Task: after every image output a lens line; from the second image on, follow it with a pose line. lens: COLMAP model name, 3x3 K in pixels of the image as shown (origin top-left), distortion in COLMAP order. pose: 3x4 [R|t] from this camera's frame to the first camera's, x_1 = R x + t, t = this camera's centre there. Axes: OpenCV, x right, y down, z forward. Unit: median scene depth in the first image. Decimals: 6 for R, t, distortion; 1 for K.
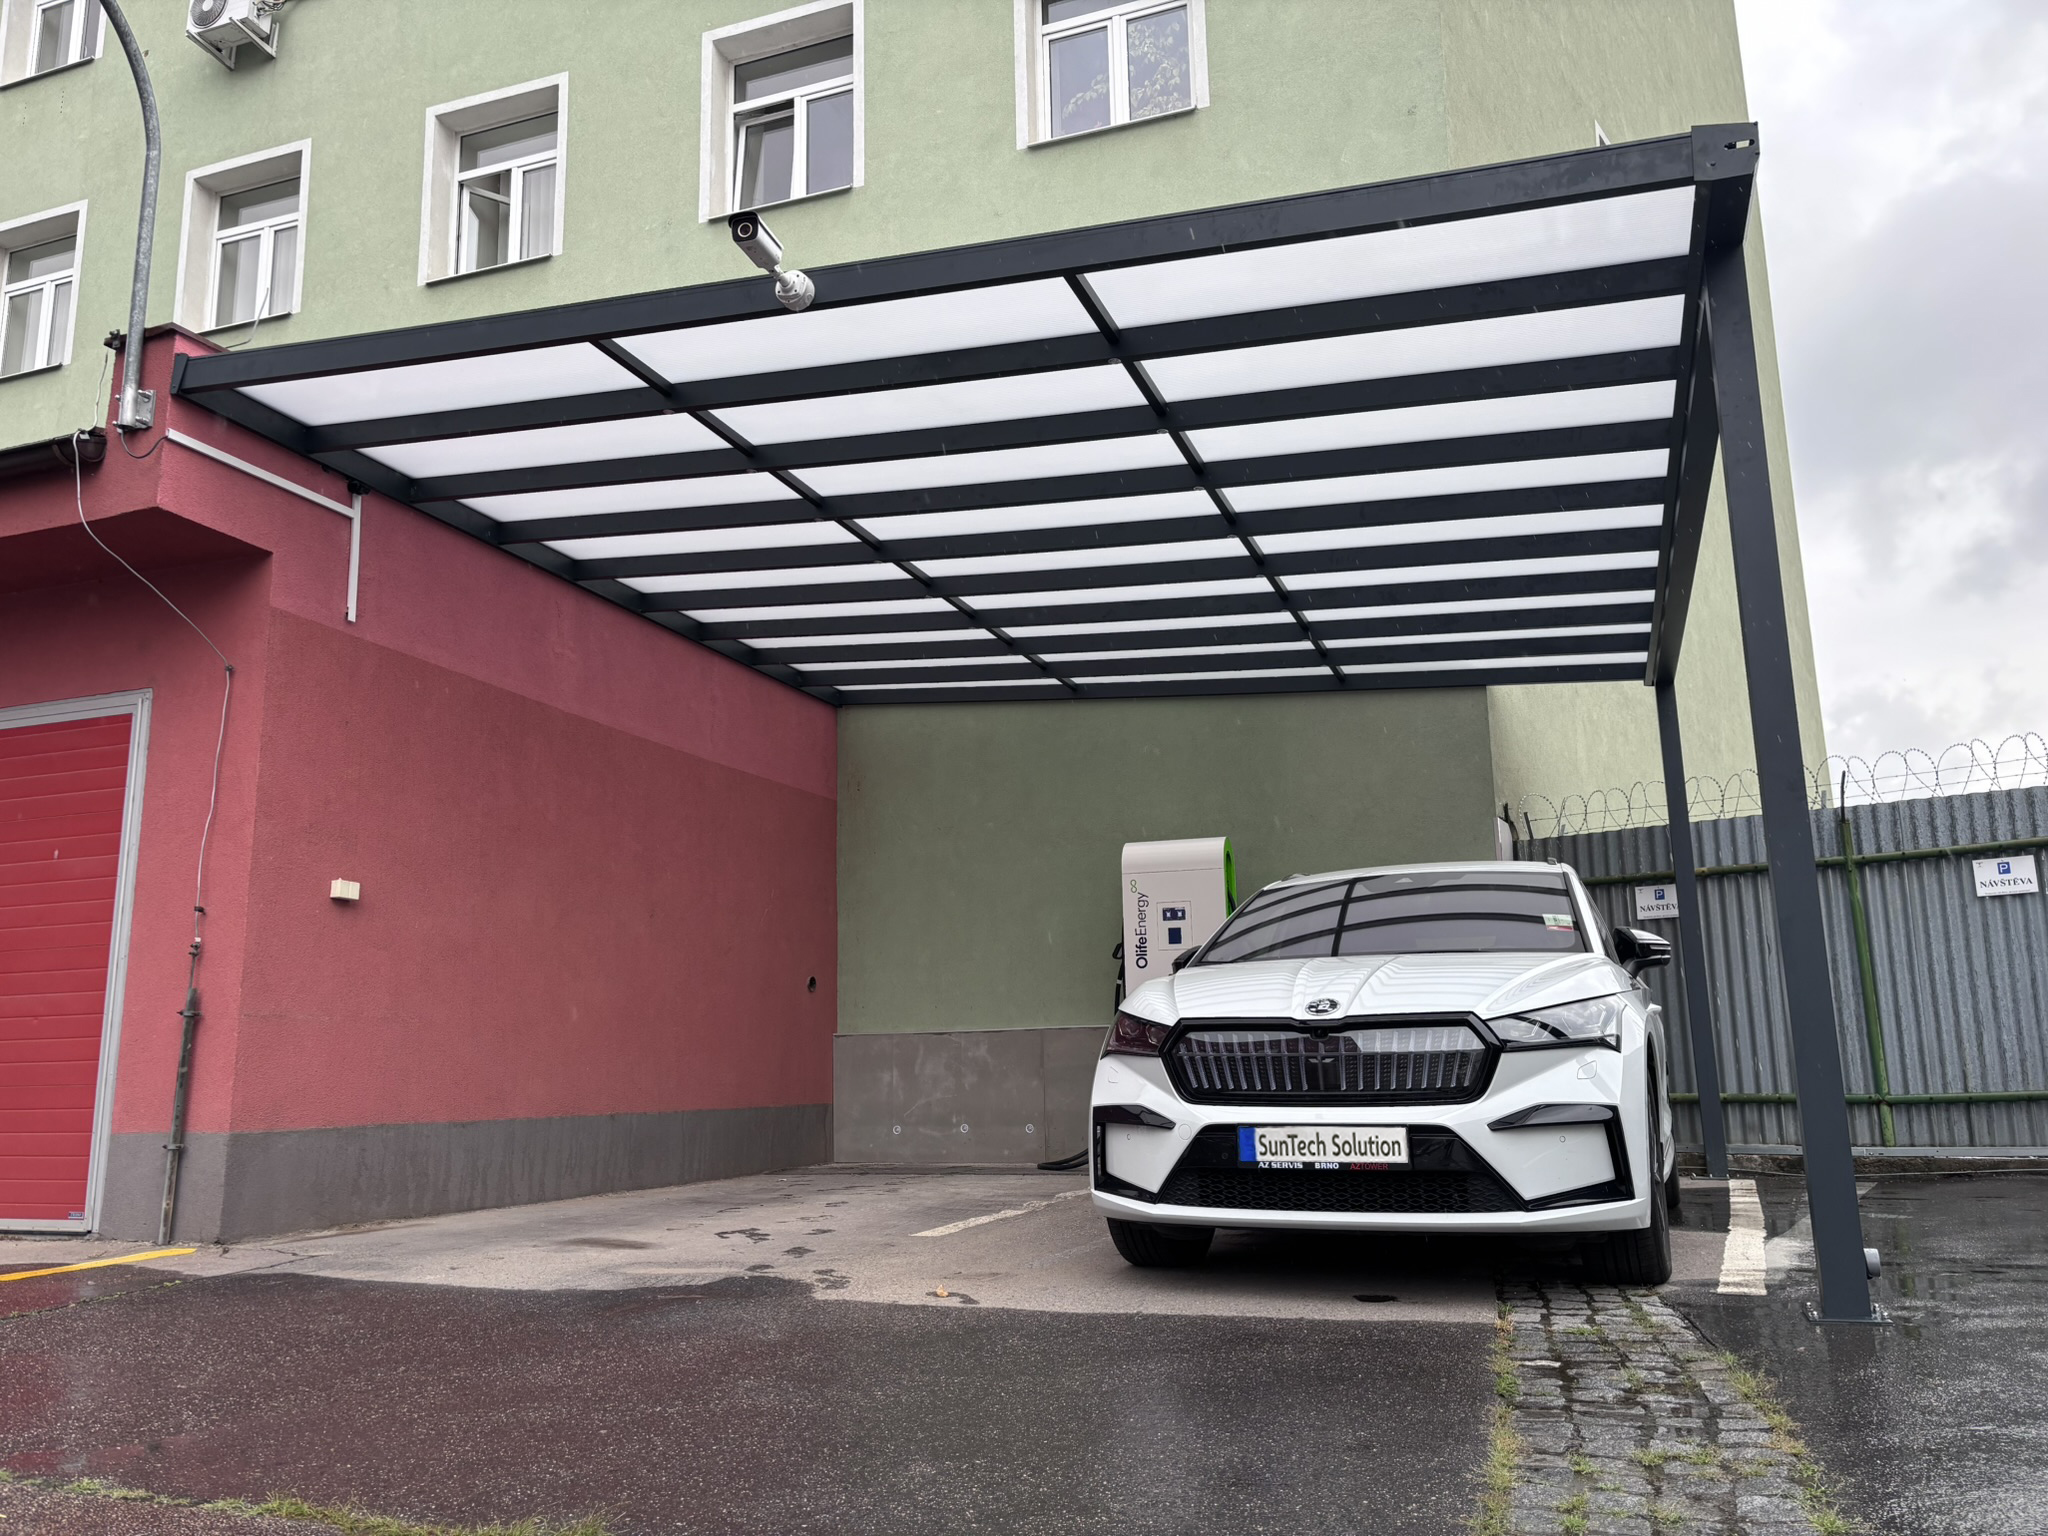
lens RADIAL K [[1538.2, 0, 1019.2], [0, 1538.2, 768.0], [0, 0, 1]] dist [0.027900, -0.005781]
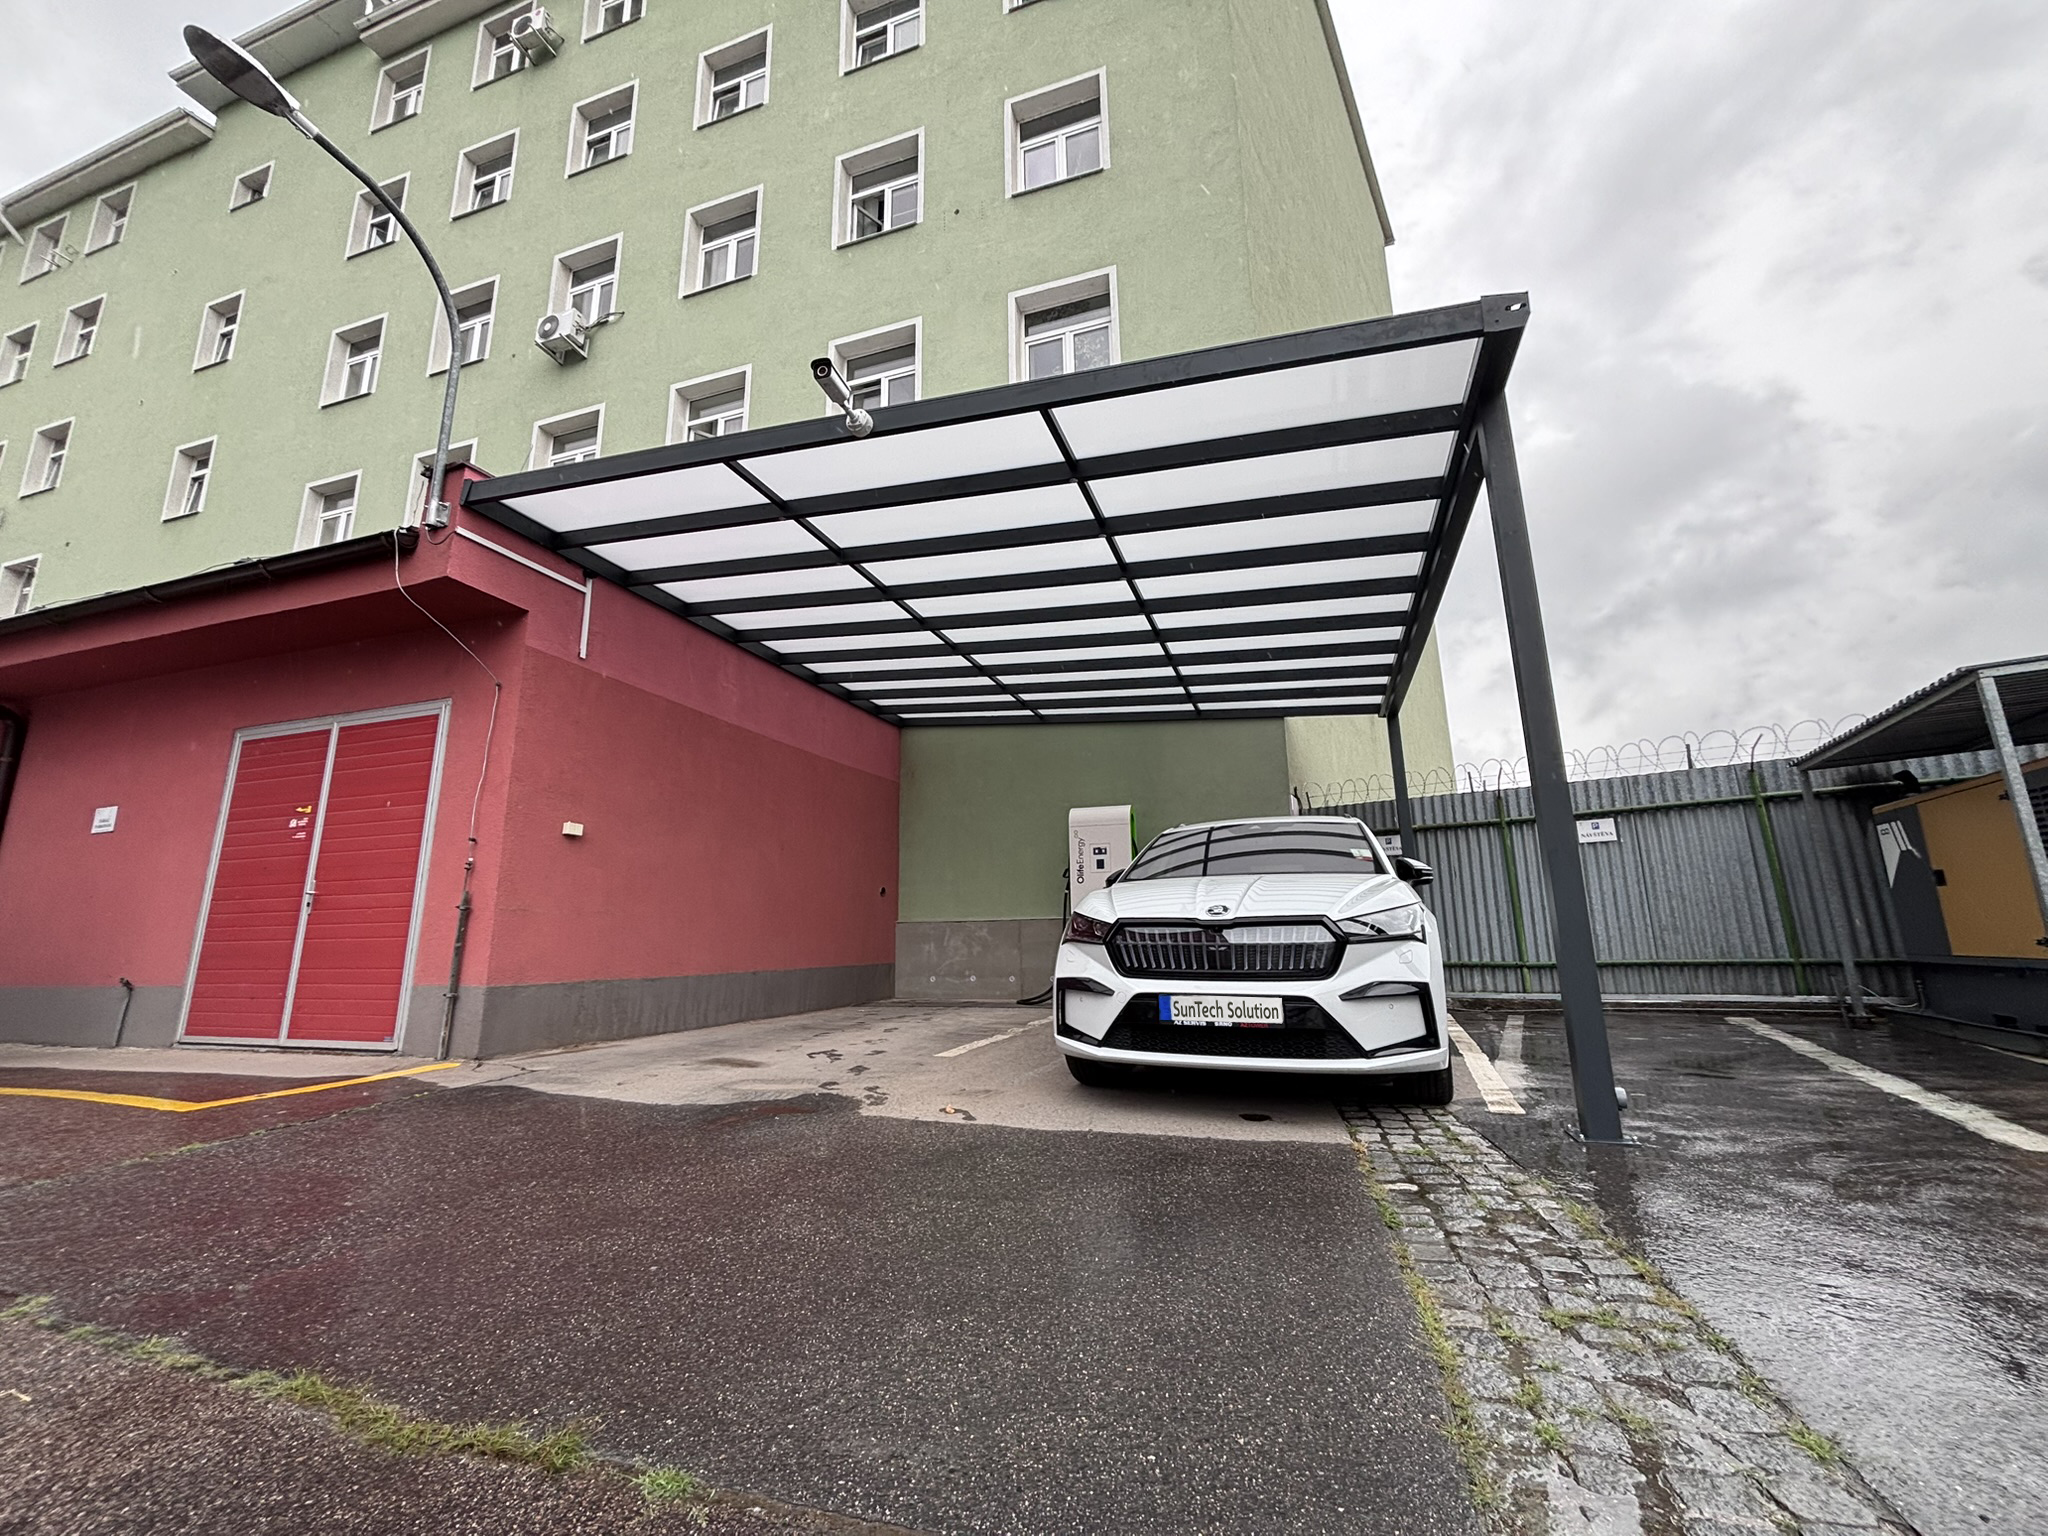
lens RADIAL K [[822.3, 0, 1025.6], [0, 822.3, 760.2], [0, 0, 1]] dist [-0.010826, 0.006371]
pose [[0.999709, 0.009626, 0.022117, -0.000092], [-0.009188, 0.999761, -0.019840, 0.022310], [-0.022303, 0.019631, 0.999559, 0.168265]]
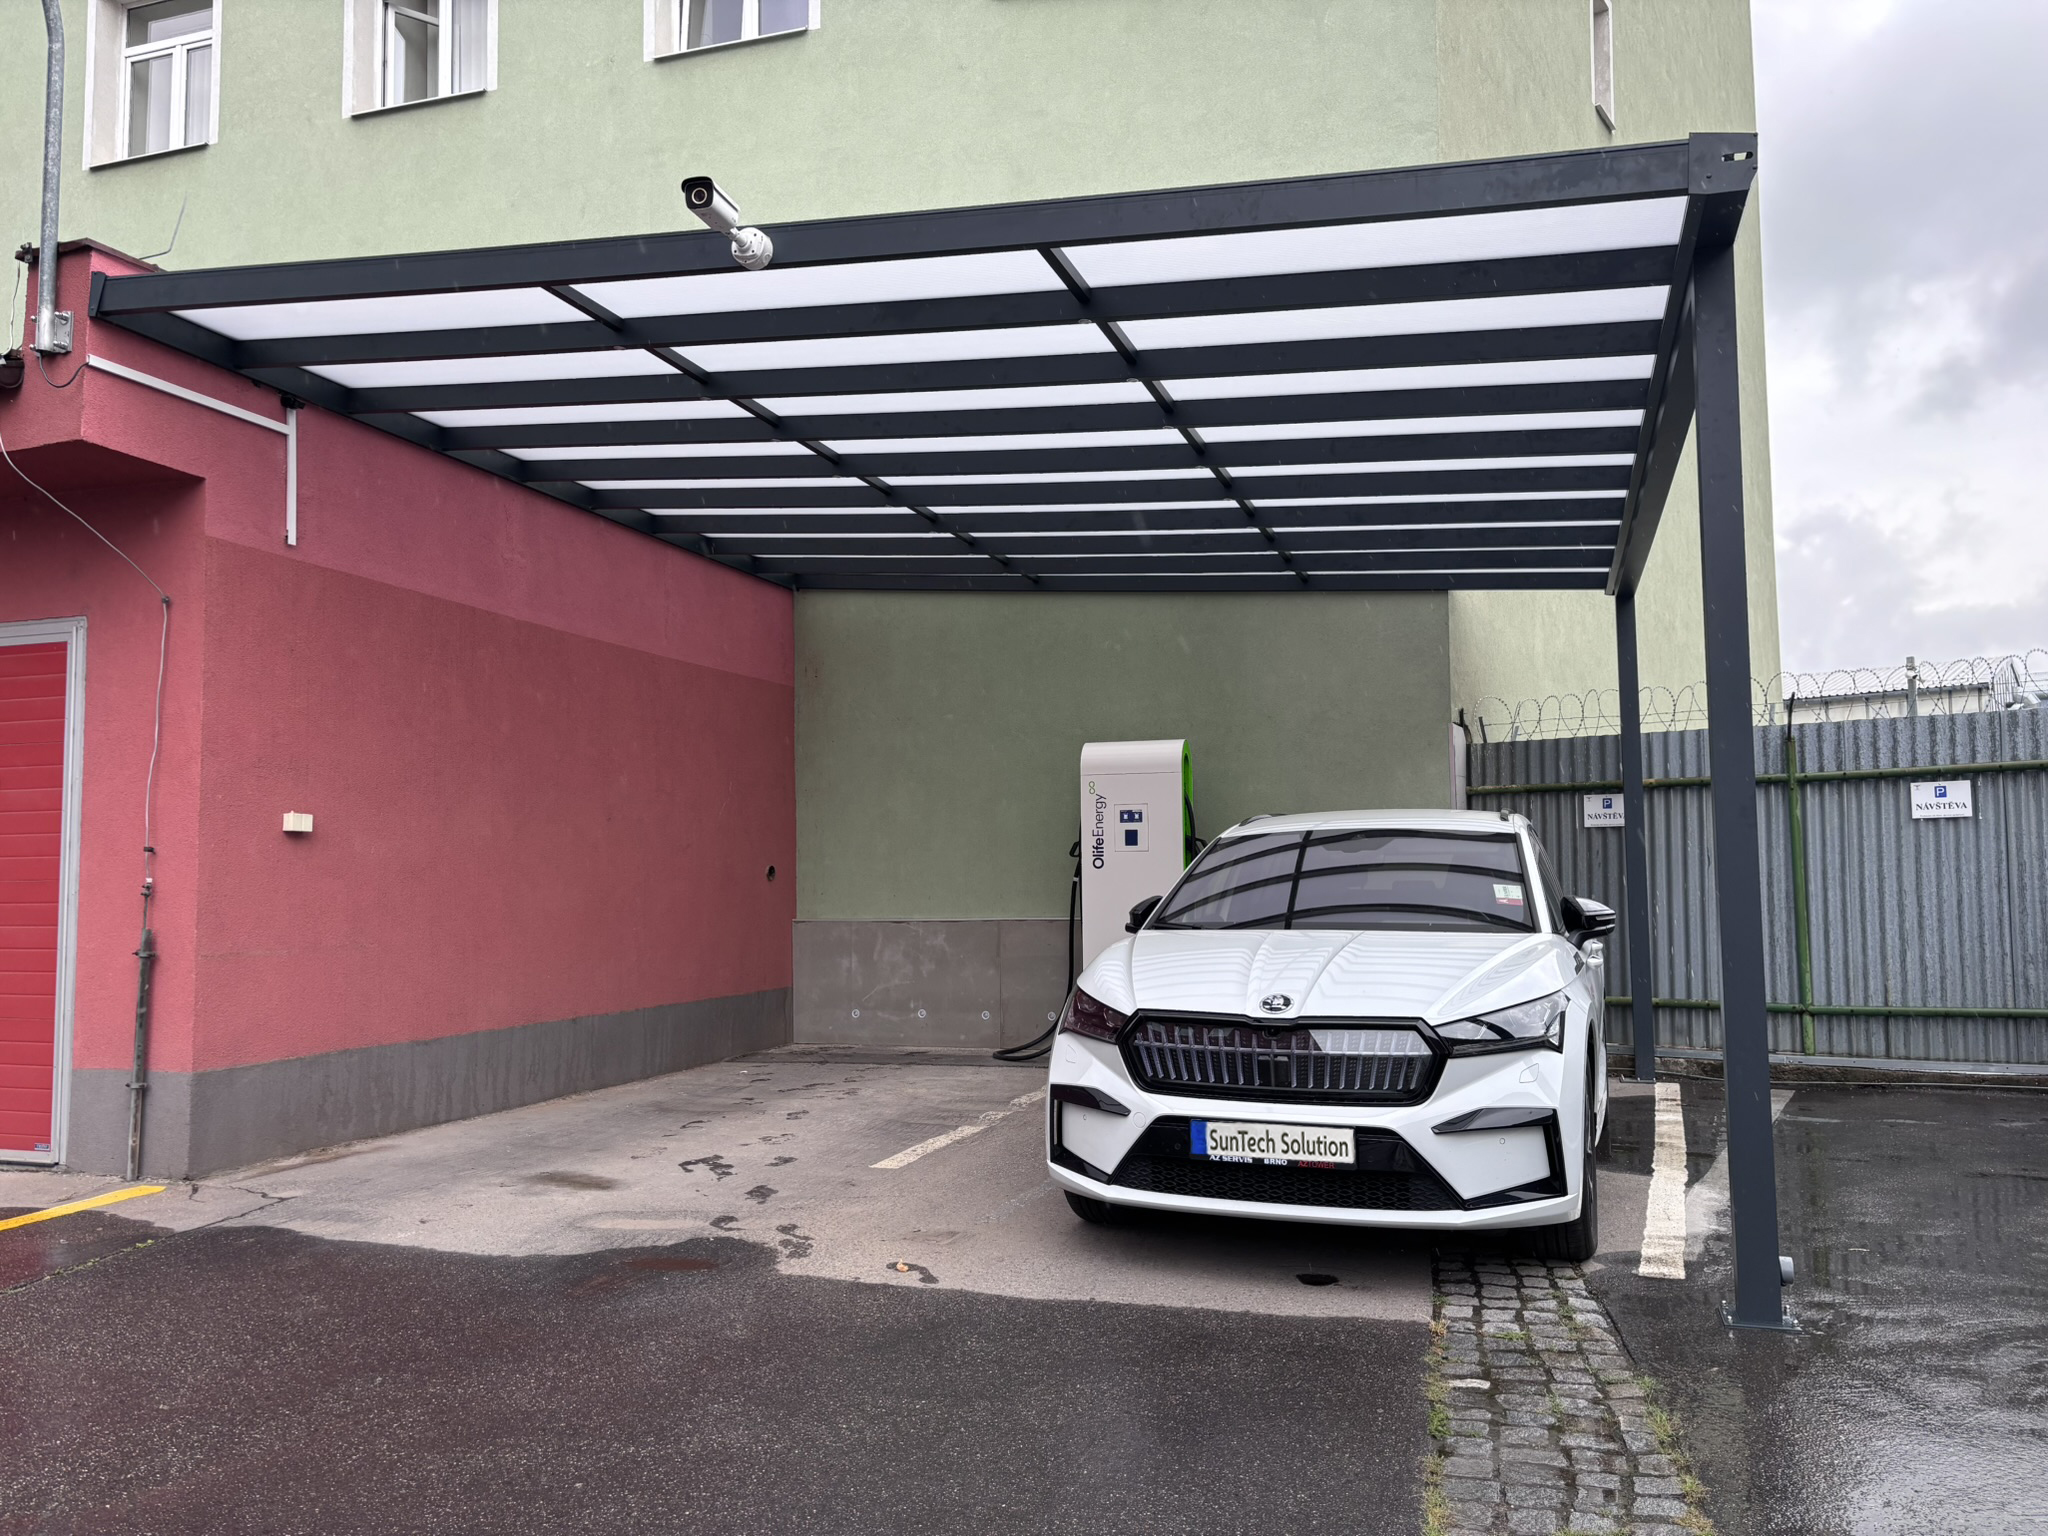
lens RADIAL K [[1540.5, 0, 1024.0], [0, 1540.5, 768.0], [0, 0, 1]] dist [0.025217, 0.002547]
pose [[0.999420, 0.010546, 0.032388, -0.003872], [-0.014438, 0.992376, 0.122399, -0.086271], [-0.030850, -0.122796, 0.991952, 0.006187]]
